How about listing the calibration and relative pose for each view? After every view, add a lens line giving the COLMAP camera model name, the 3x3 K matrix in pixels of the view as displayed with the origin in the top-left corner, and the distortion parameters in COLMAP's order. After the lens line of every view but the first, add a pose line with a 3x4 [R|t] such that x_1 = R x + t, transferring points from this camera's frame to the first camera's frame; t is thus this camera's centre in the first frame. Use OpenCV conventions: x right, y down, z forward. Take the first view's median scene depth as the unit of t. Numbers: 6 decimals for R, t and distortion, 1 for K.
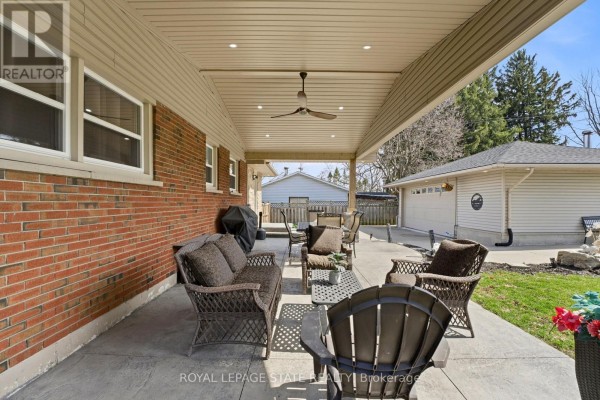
lens RADIAL K [[248.1, 0, 299.8], [0, 248.1, 201.6], [0, 0, 1]] dist [0.000029, 0.000007]
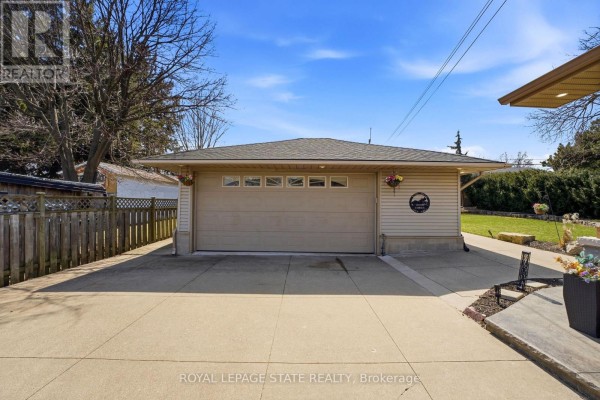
lens RADIAL K [[248.1, 0, 300.4], [0, 248.1, 201.0], [0, 0, 1]] dist [0.000029, 0.000007]
pose [[-0.007680, -0.000928, 0.999970, -0.100248], [-0.008880, 0.999960, 0.000860, -0.002347], [-0.999931, -0.008873, -0.007688, 1.392589]]
